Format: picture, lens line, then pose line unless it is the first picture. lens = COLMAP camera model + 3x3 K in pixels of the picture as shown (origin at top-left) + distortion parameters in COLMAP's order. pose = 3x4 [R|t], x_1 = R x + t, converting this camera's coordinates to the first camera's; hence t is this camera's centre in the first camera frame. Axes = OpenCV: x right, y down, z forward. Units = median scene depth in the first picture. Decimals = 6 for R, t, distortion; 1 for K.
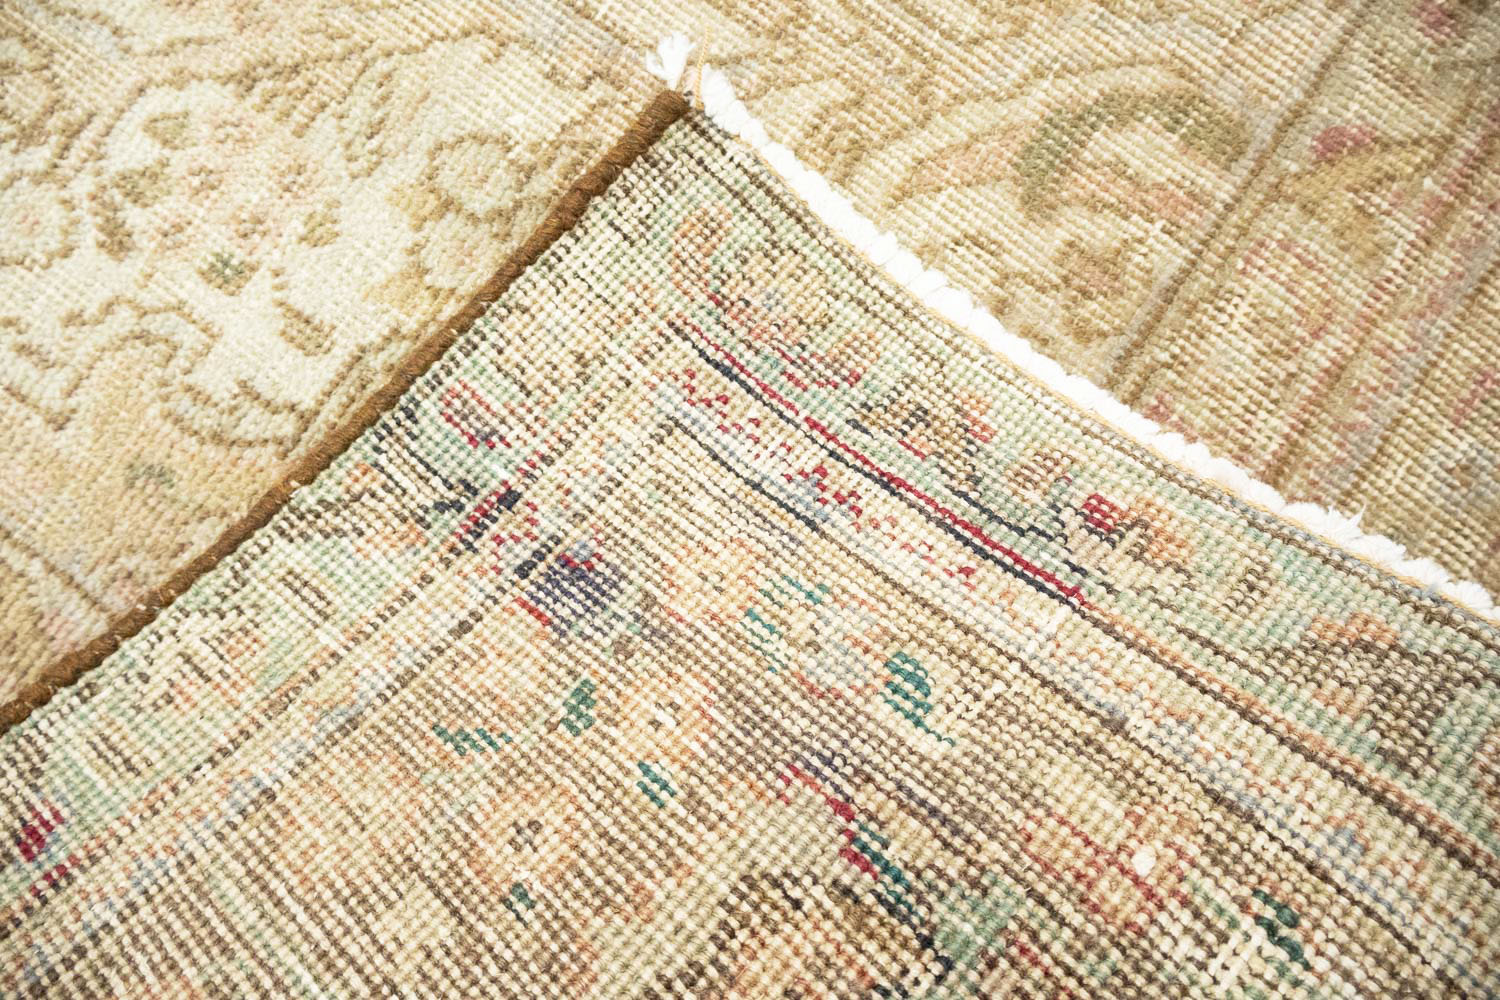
lens RADIAL K [[1243.8, 0, 750.5], [0, 1243.8, 500.5], [0, 0, 1]] dist [-0.002014, 0.002493]
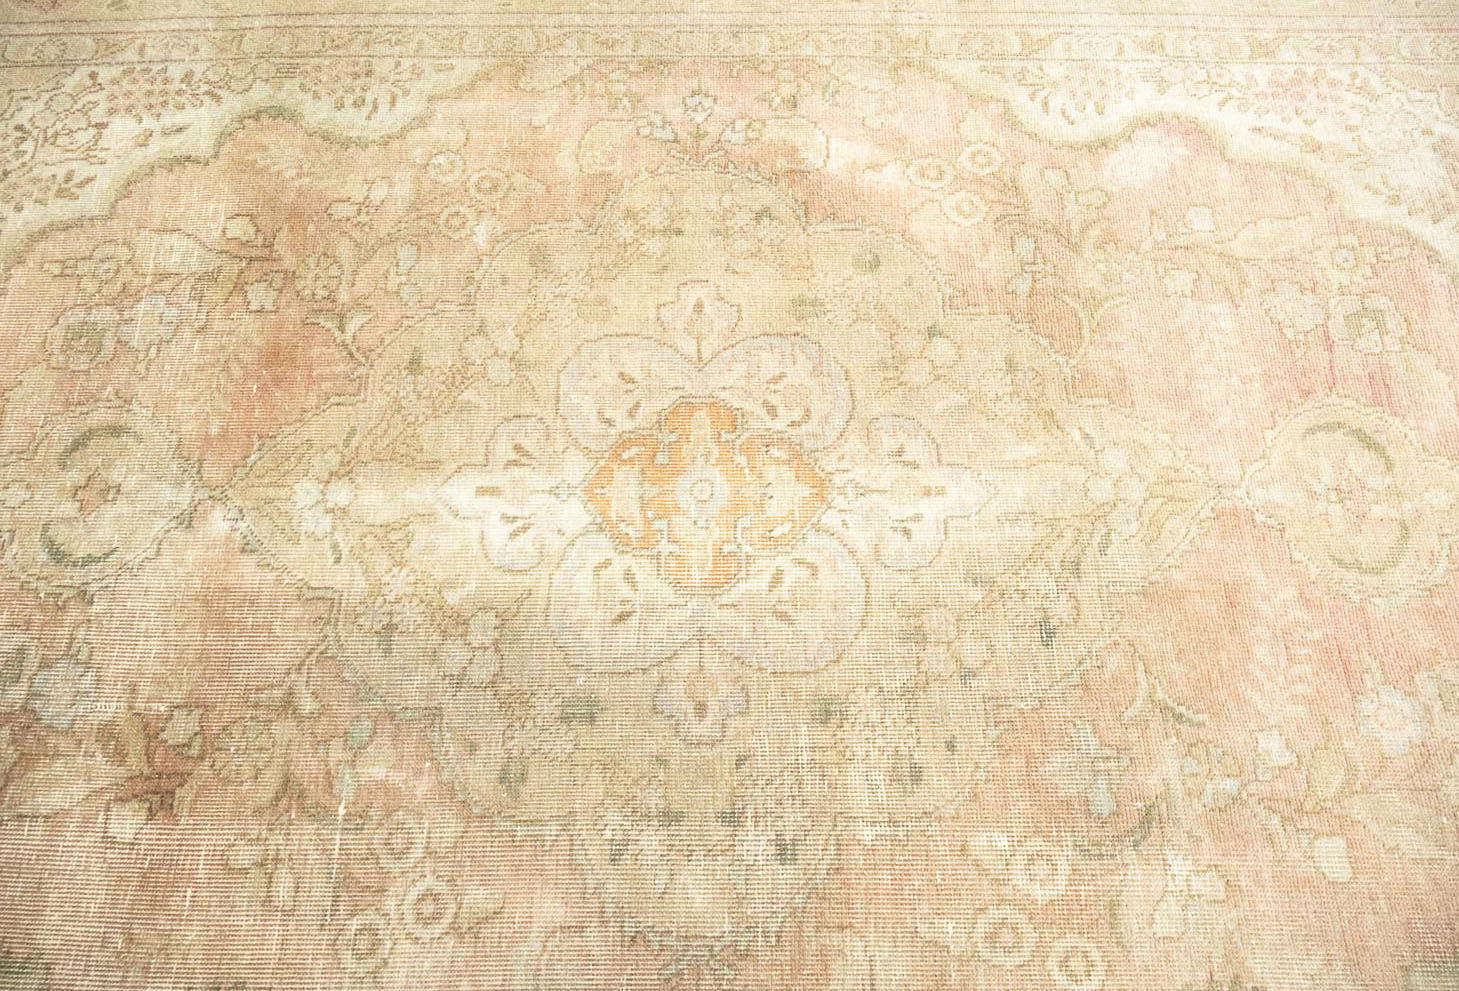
lens RADIAL K [[1244.8, 0, 714.9], [0, 1244.8, 491.7], [0, 0, 1]] dist [0.001301, -0.009730]
pose [[-0.797436, 0.555856, -0.234777, -0.685456], [-0.596334, -0.666604, 0.447242, -3.721237], [0.092099, 0.496652, 0.863050, -1.397867]]
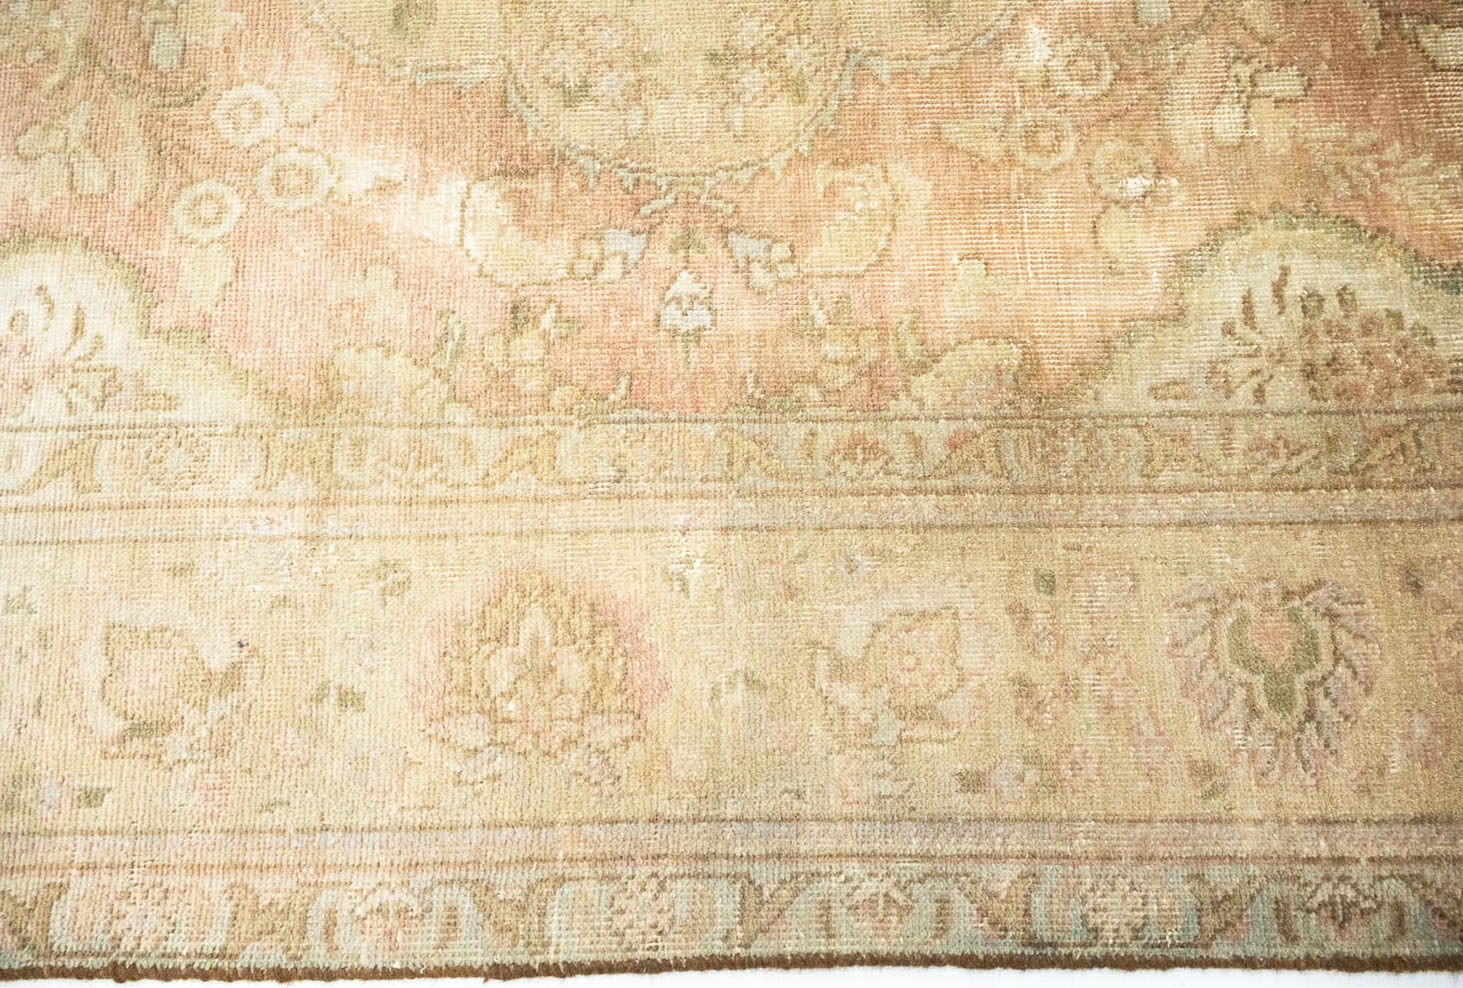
lens RADIAL K [[1213.1, 0, 715.8], [0, 1213.1, 499.2], [0, 0, 1]] dist [-0.002014, 0.002493]
pose [[0.781773, -0.614432, 0.106321, -2.463852], [0.621921, 0.780664, -0.061470, -0.966605], [-0.045232, 0.114179, 0.992430, -0.759152]]
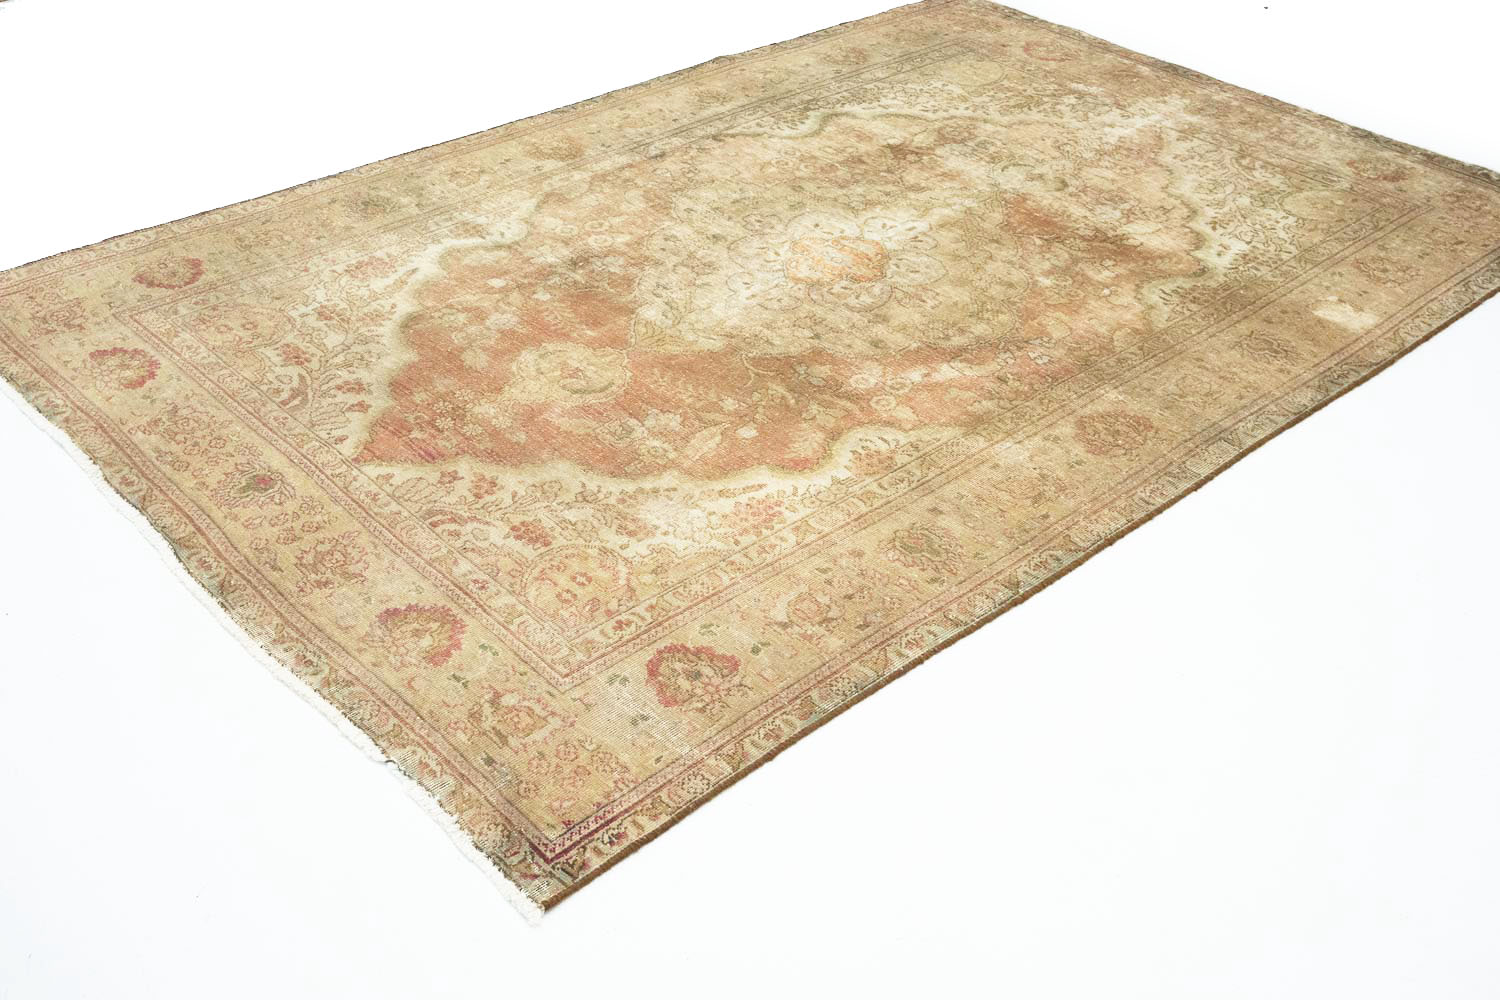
lens RADIAL K [[1556.0, 0, 732.9], [0, 1556.0, 507.3], [0, 0, 1]] dist [-0.010229, 0.000000]
pose [[0.175211, -0.573935, 0.799938, -8.144349], [0.973941, 0.219894, -0.055554, -2.140876], [-0.144017, 0.788826, 0.597506, -2.214496]]
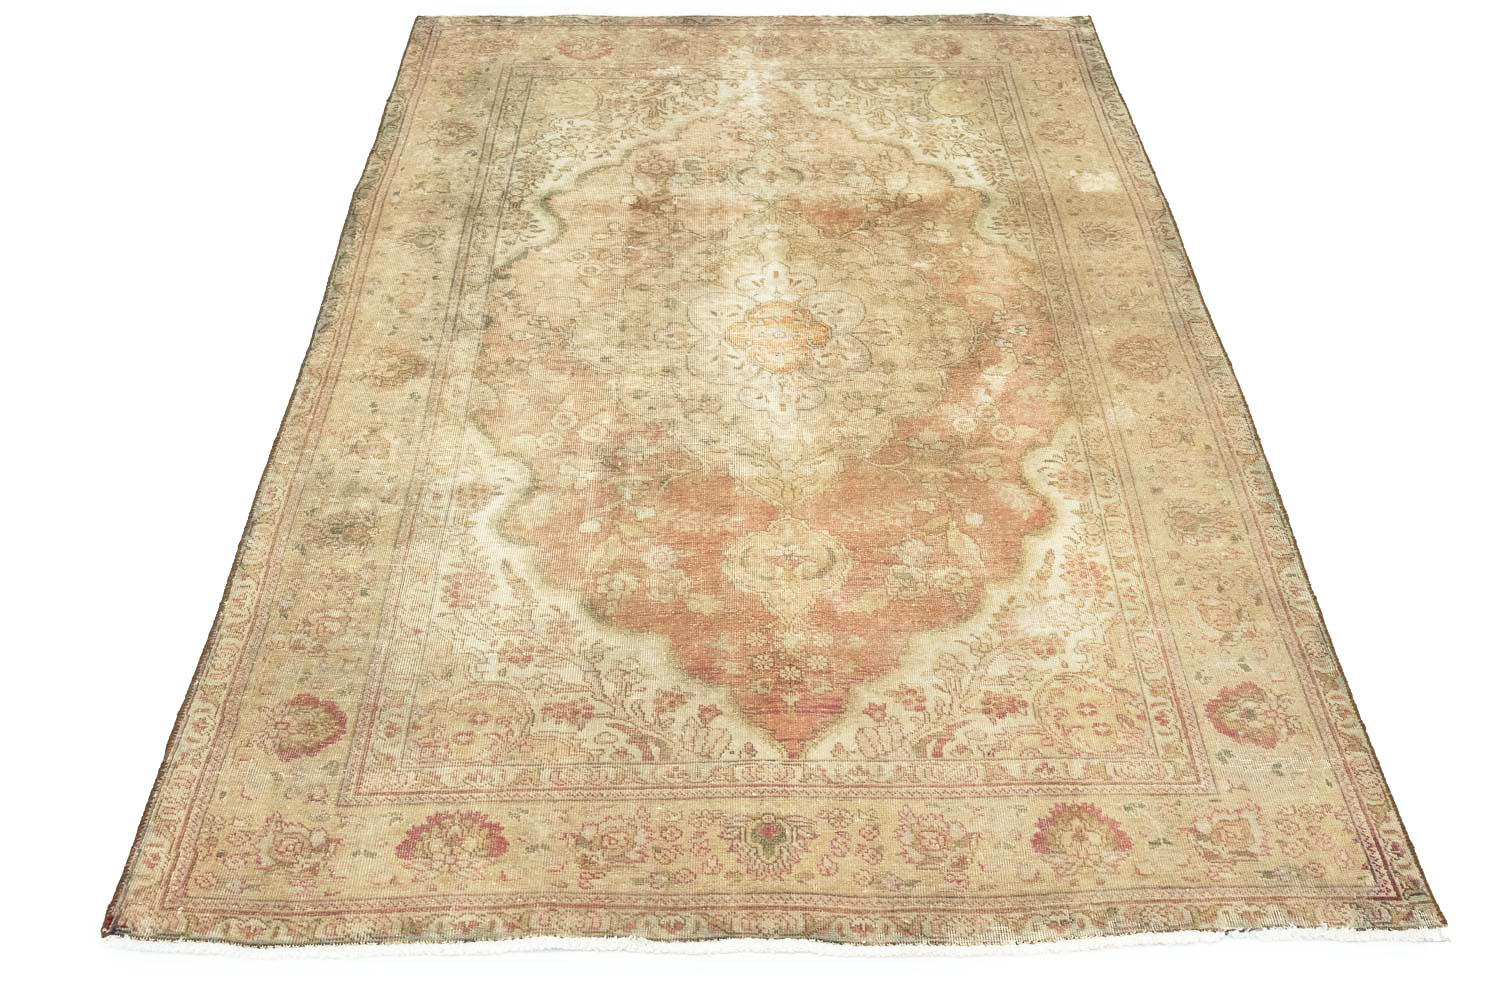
lens RADIAL K [[1556.0, 0, 734.8], [0, 1556.0, 501.5], [0, 0, 1]] dist [-0.010229, 0.000000]
pose [[-0.616556, -0.533029, 0.579429, -6.238744], [0.782018, -0.329426, 0.529081, -6.931184], [-0.091137, 0.779332, 0.619948, -2.939171]]
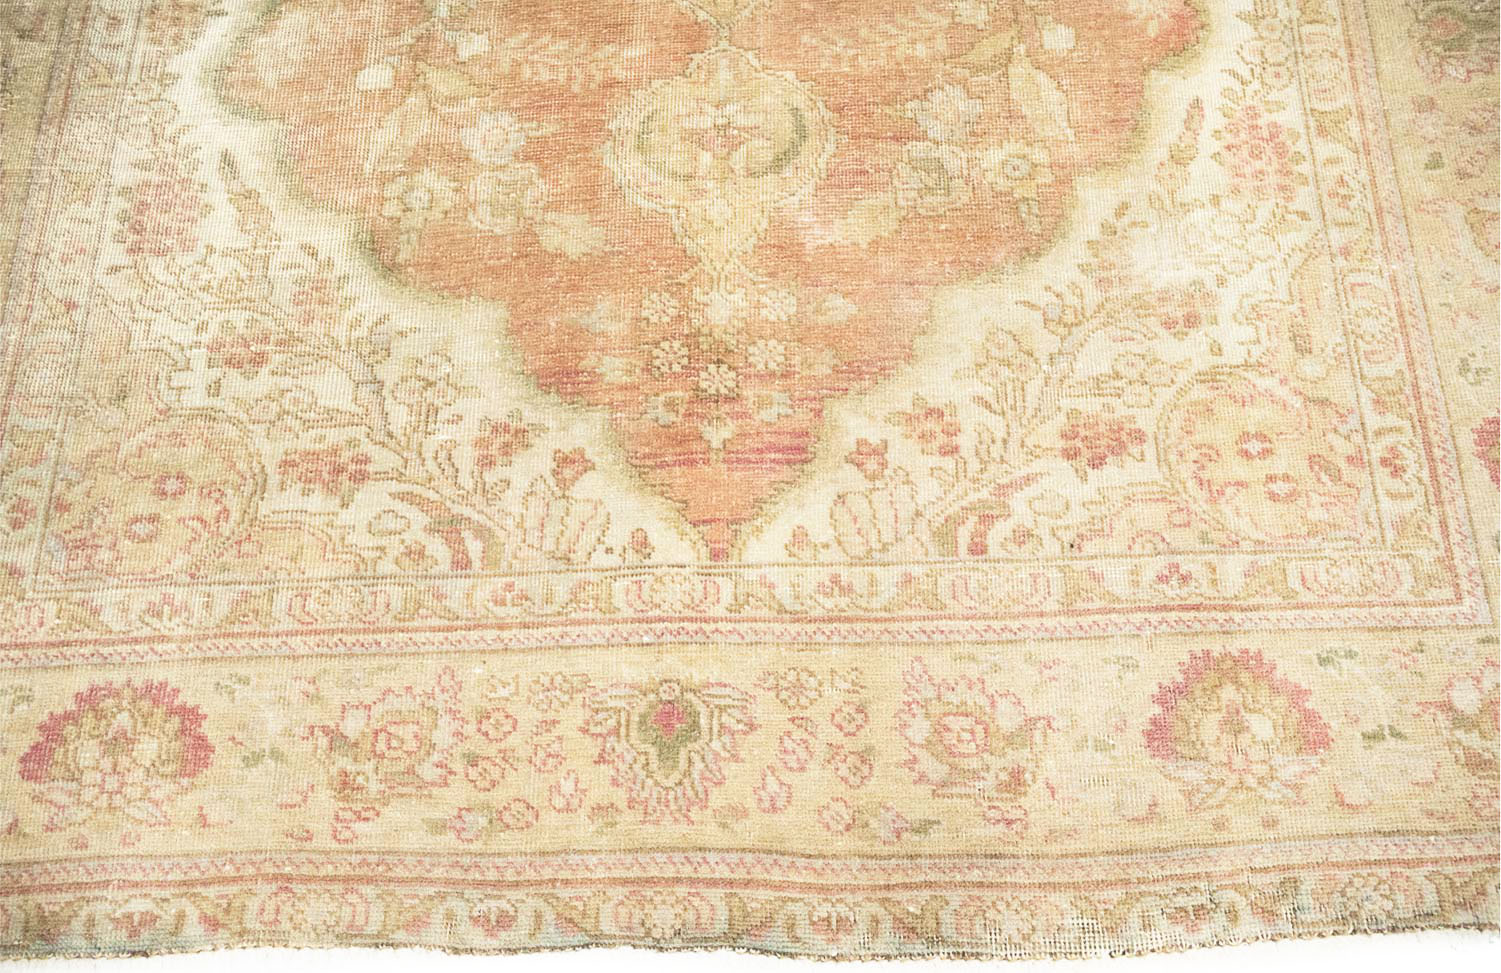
lens RADIAL K [[1247.6, 0, 746.3], [0, 1247.6, 485.5], [0, 0, 1]] dist [-0.001419, 0.001942]
pose [[-0.620975, -0.726766, 0.293601, -4.170050], [0.782450, -0.552536, 0.287186, -4.577275], [-0.046492, 0.408064, 0.911769, -1.018649]]
